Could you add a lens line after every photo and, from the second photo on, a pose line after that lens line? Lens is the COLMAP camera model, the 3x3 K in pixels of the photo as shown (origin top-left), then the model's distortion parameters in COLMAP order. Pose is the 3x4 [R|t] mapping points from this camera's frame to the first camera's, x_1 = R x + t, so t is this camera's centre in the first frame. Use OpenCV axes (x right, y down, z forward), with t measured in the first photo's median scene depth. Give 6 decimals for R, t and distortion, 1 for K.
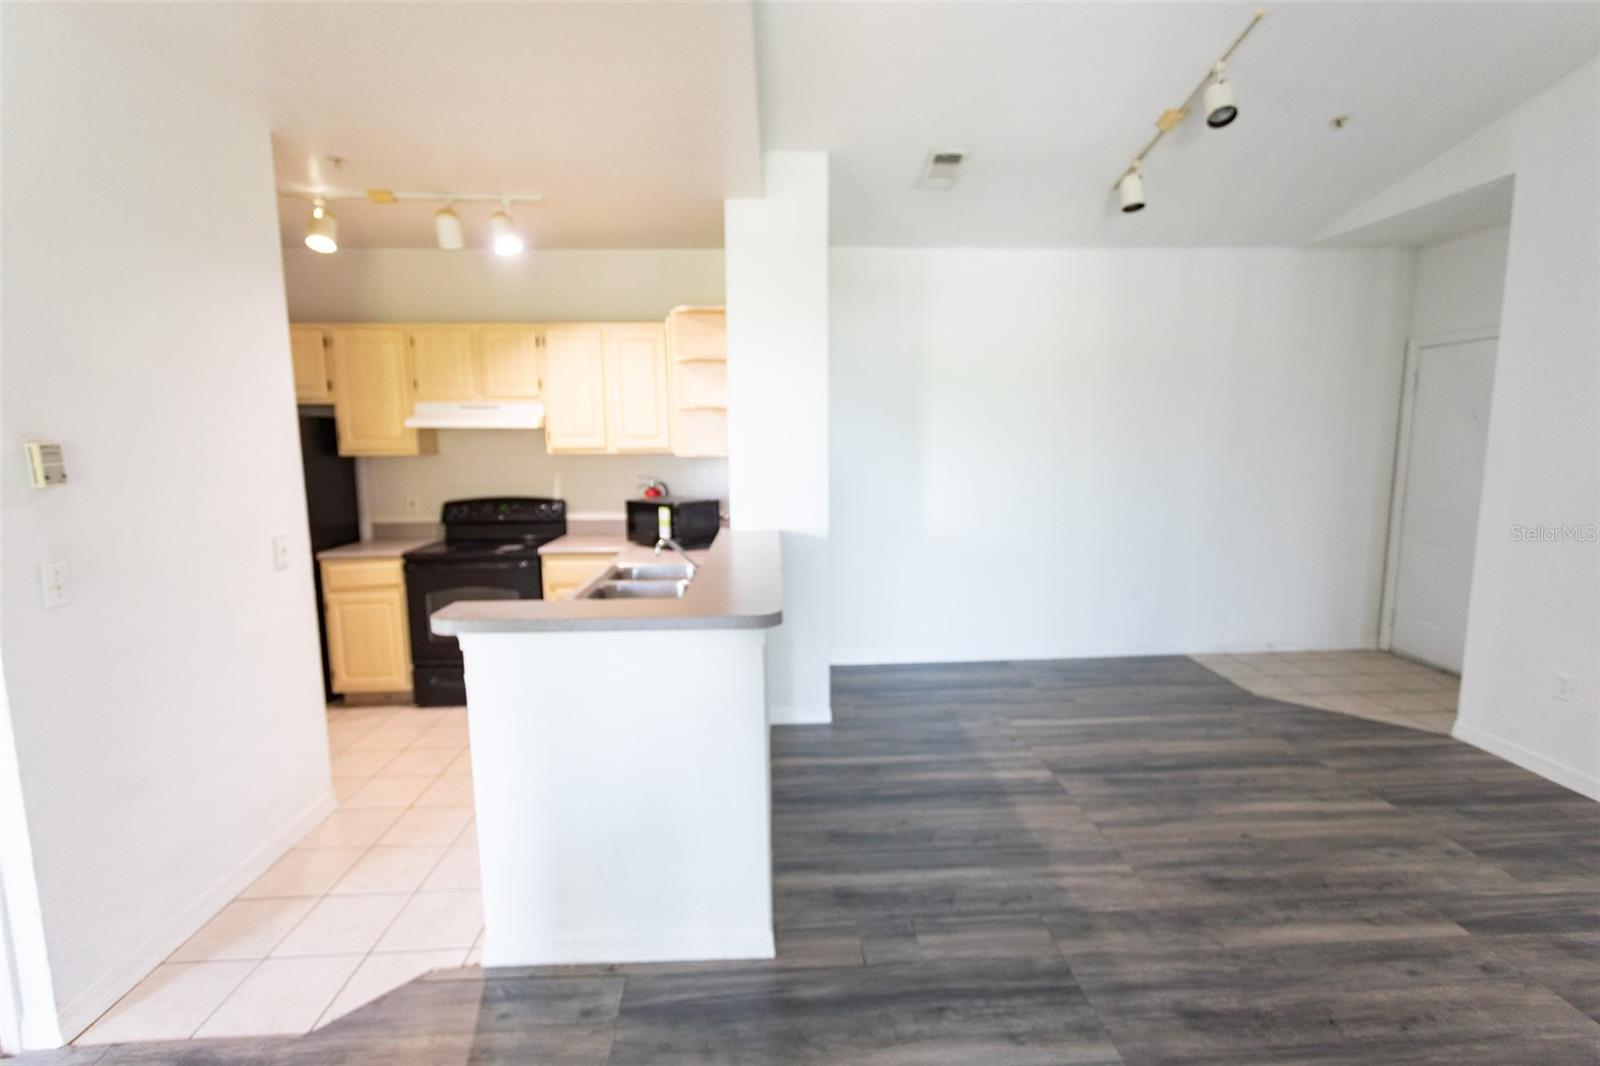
lens RADIAL K [[741.2, 0, 805.3], [0, 741.2, 532.2], [0, 0, 1]] dist [0.004902, -0.000131]
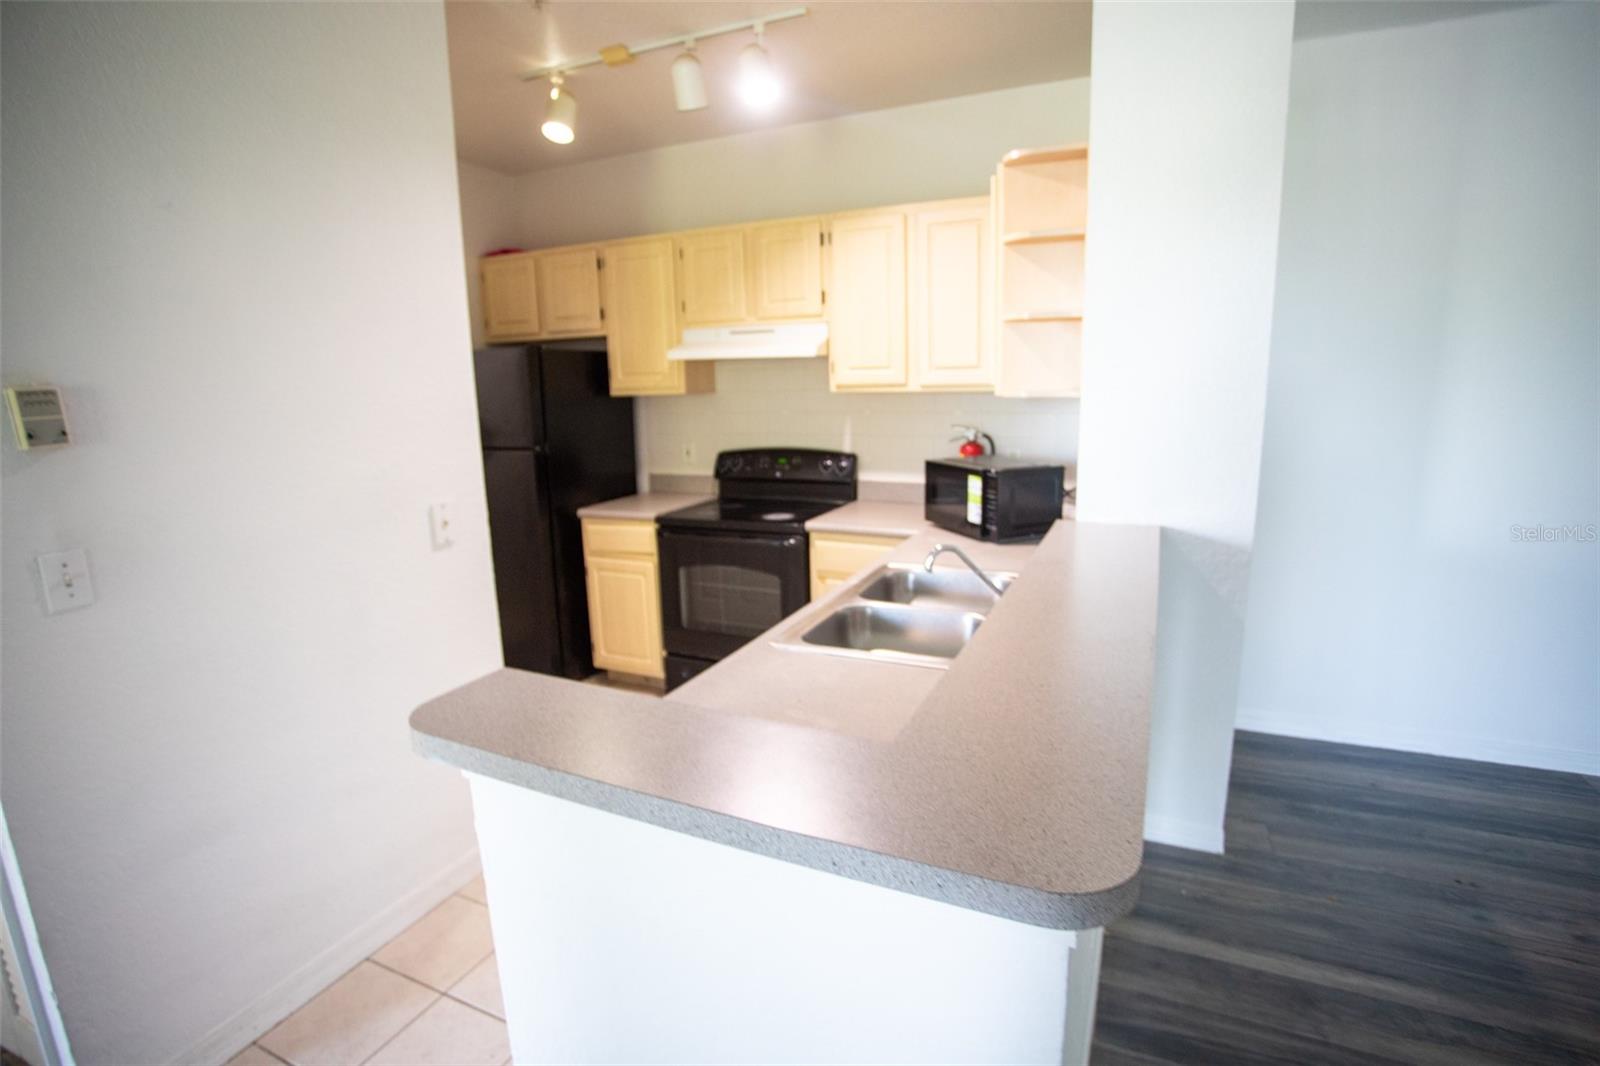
lens RADIAL K [[770.6, 0, 807.2], [0, 770.6, 532.6], [0, 0, 1]] dist [-0.083559, 0.029386]
pose [[0.888295, 0.079739, -0.452298, -0.012069], [-0.045215, 0.995212, 0.086652, -0.035910], [0.457042, -0.056522, 0.887647, 0.339085]]
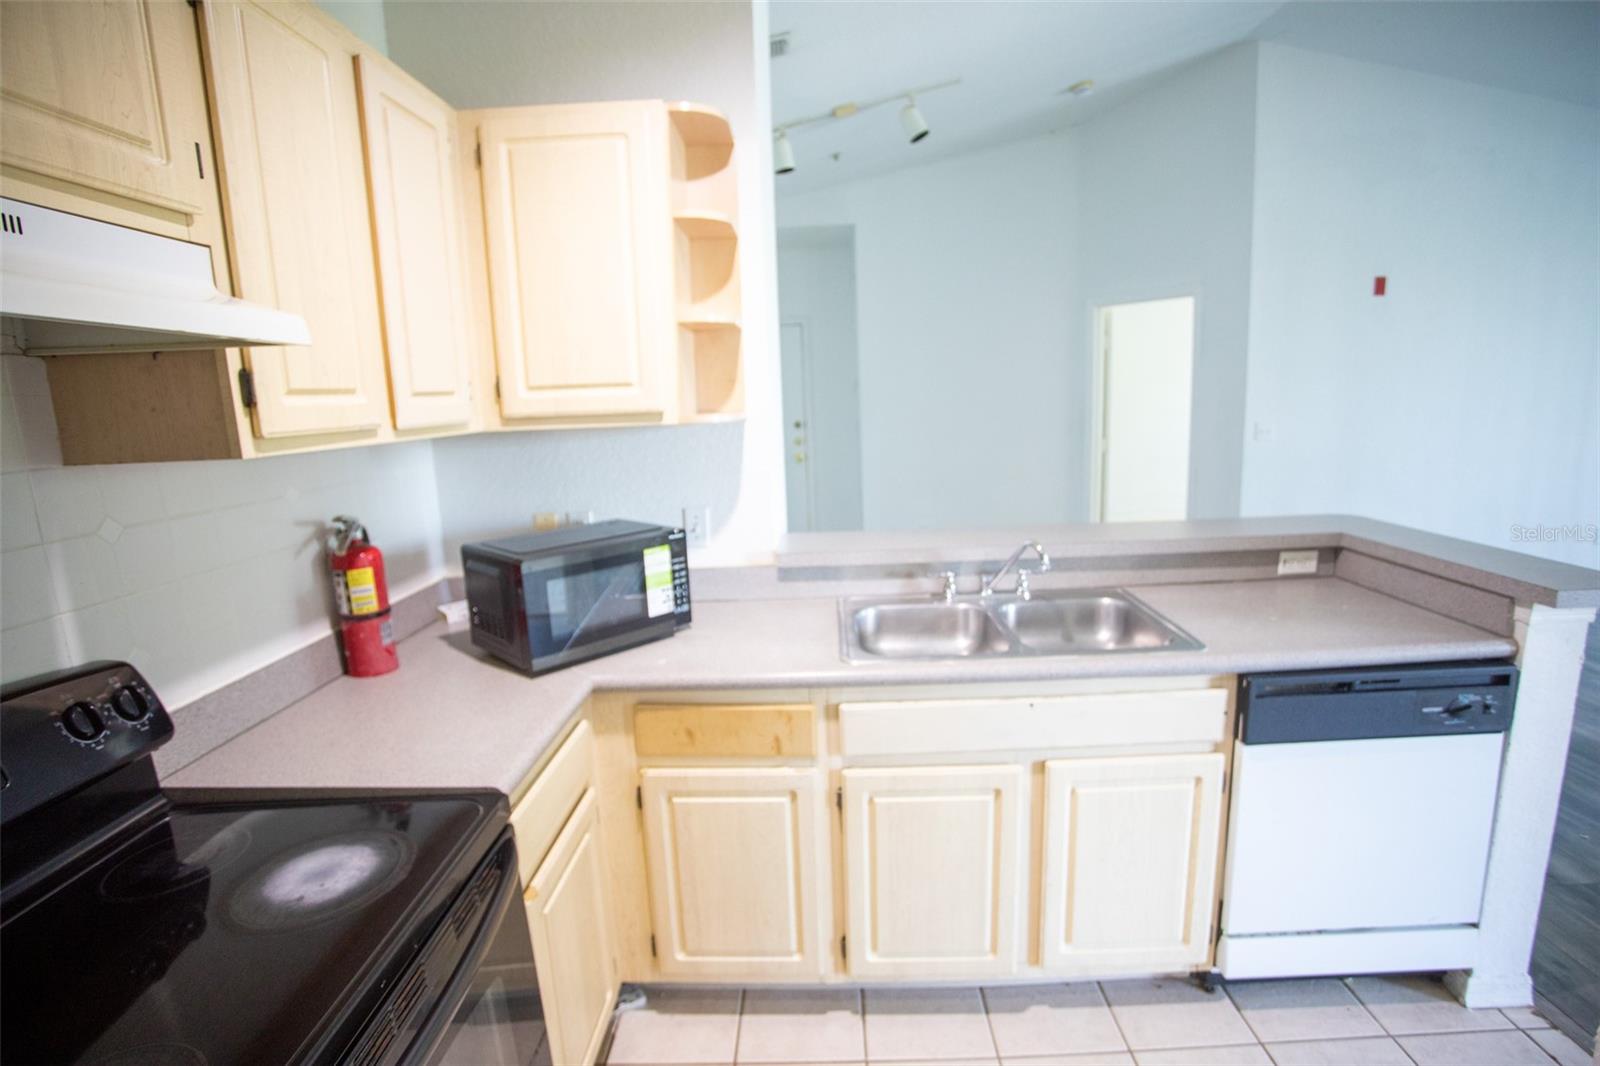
lens RADIAL K [[770.6, 0, 807.2], [0, 770.6, 532.6], [0, 0, 1]] dist [-0.083559, 0.029386]
pose [[0.068551, -0.174292, 0.982305, -0.646725], [0.165216, 0.973009, 0.161113, -0.102566], [-0.983872, 0.151248, 0.095496, 0.890675]]
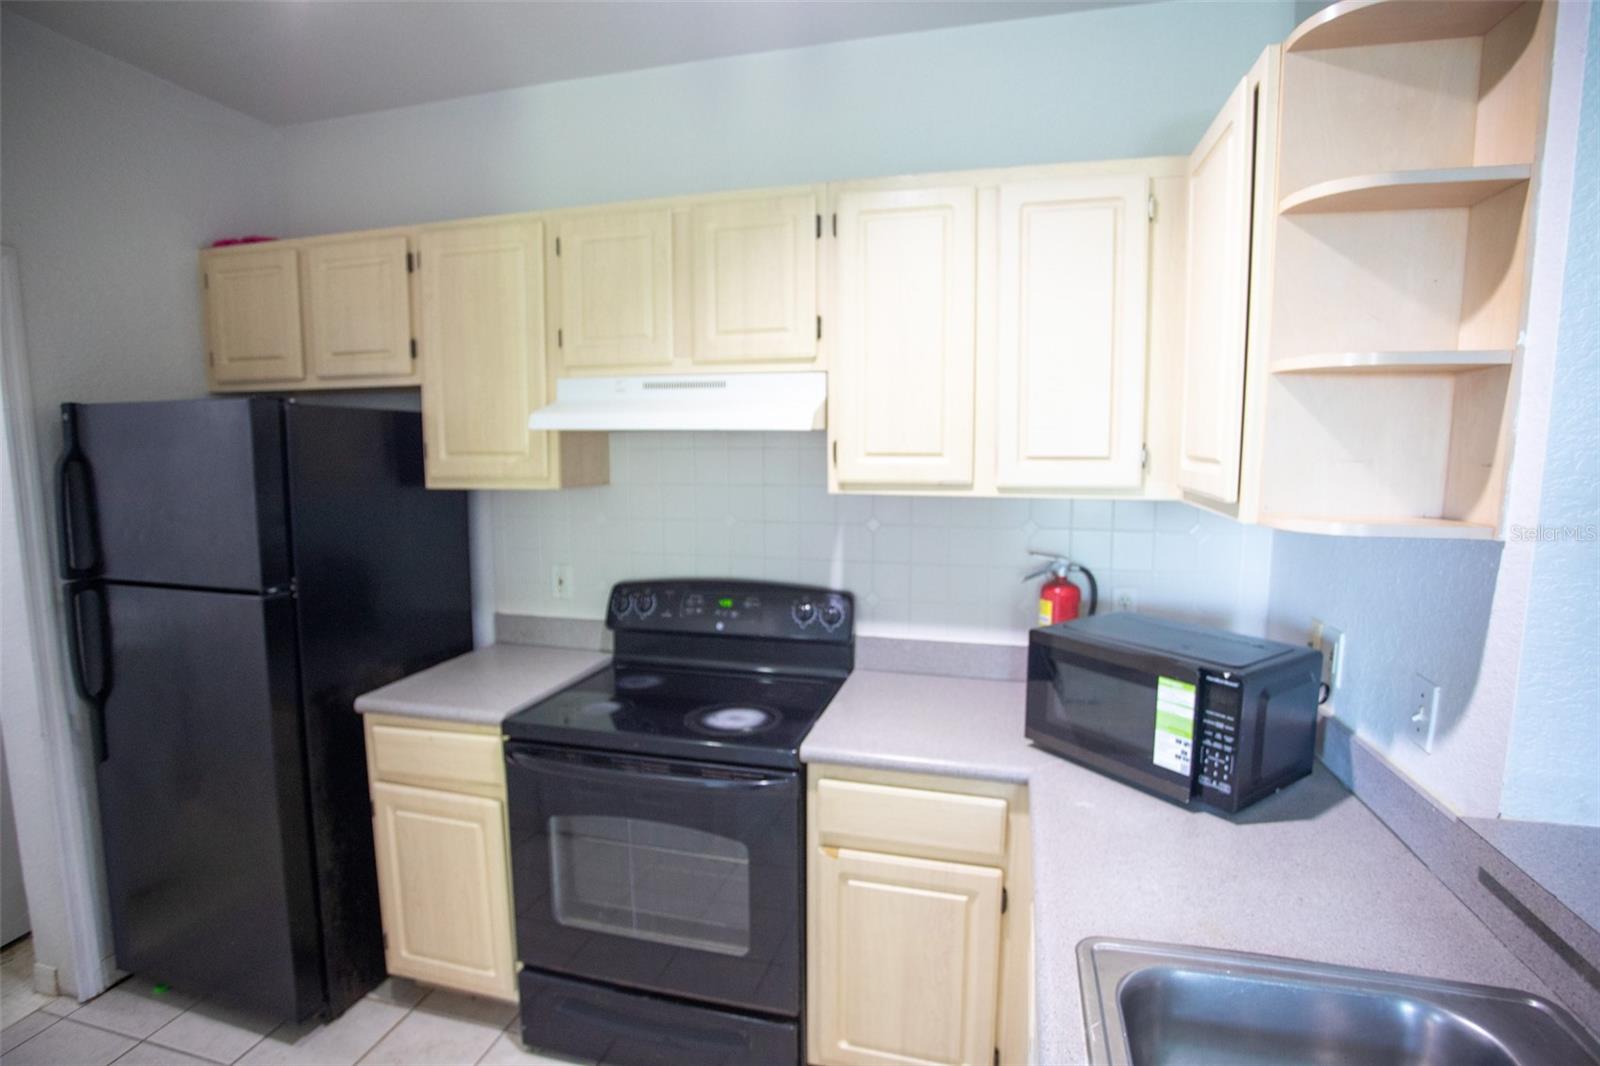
lens RADIAL K [[776.1, 0, 800.0], [0, 776.1, 533.0], [0, 0, 1]] dist [-0.083528, 0.028950]
pose [[0.952355, 0.041621, -0.302138, -0.256830], [-0.046979, 0.998841, -0.010485, -0.088216], [0.301351, 0.024180, 0.953207, 0.649416]]
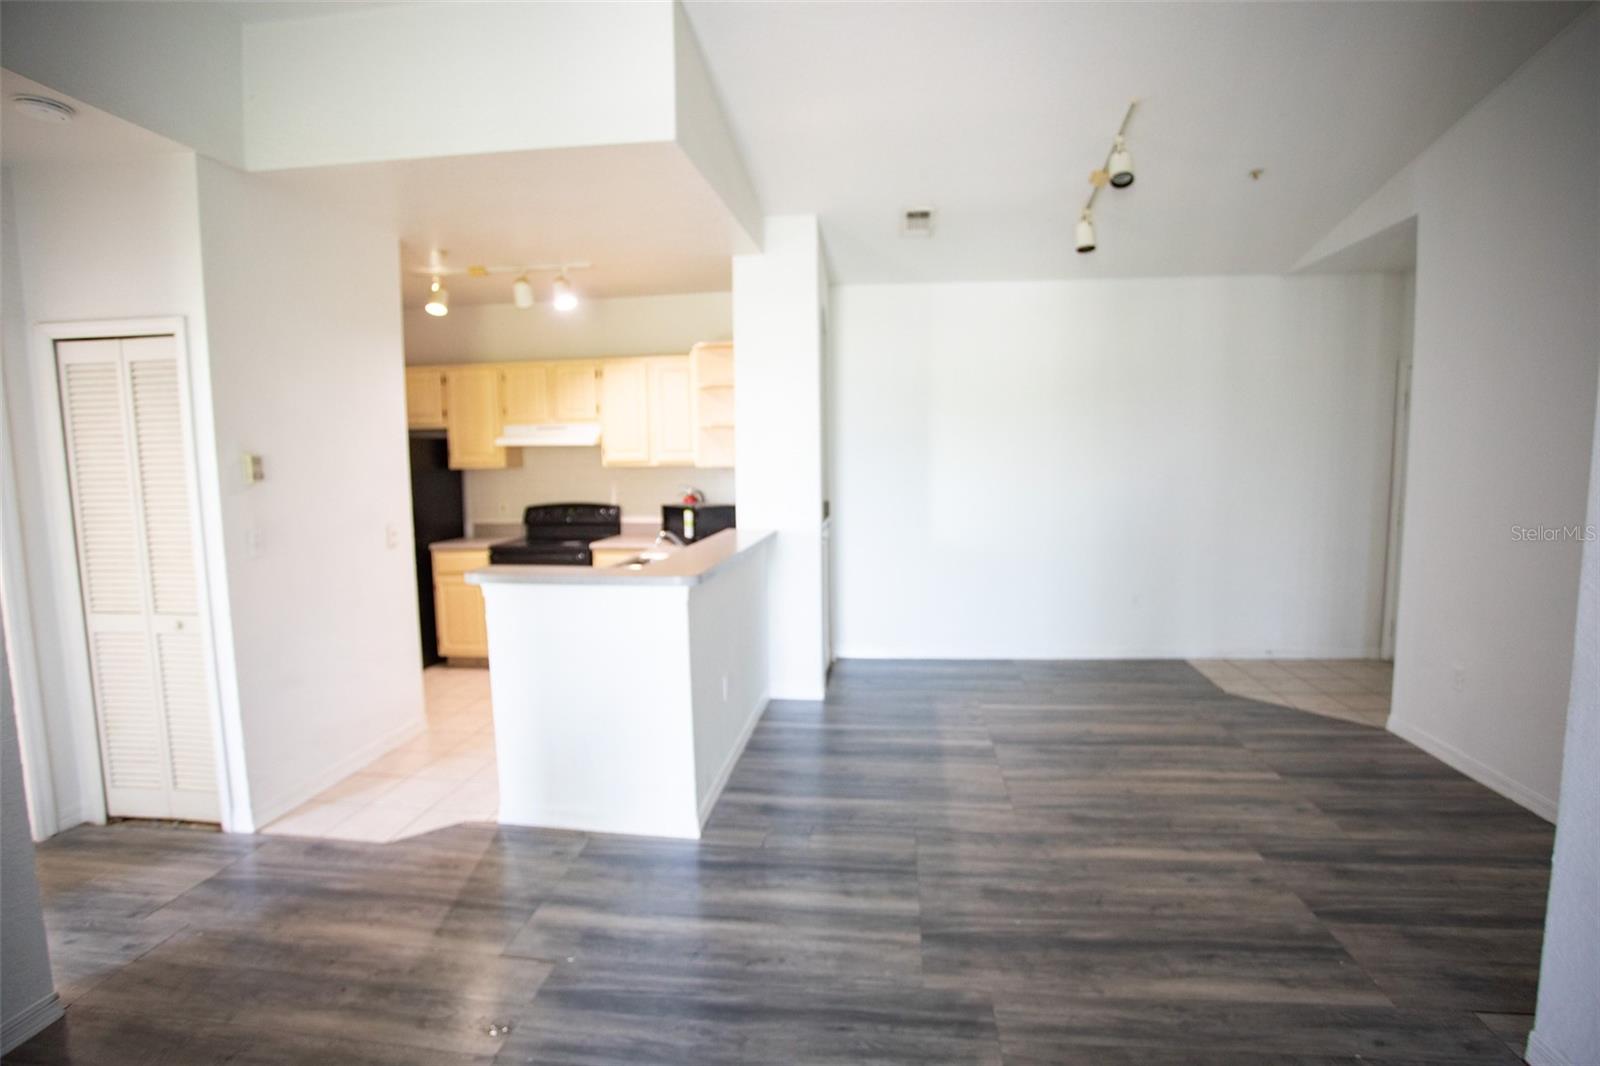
lens RADIAL K [[770.6, 0, 807.2], [0, 770.6, 532.6], [0, 0, 1]] dist [-0.083559, 0.029386]
pose [[0.986169, 0.013264, -0.165214, 0.206186], [-0.018176, 0.999436, -0.028250, 0.034064], [0.164746, 0.030862, 0.985853, -0.182905]]
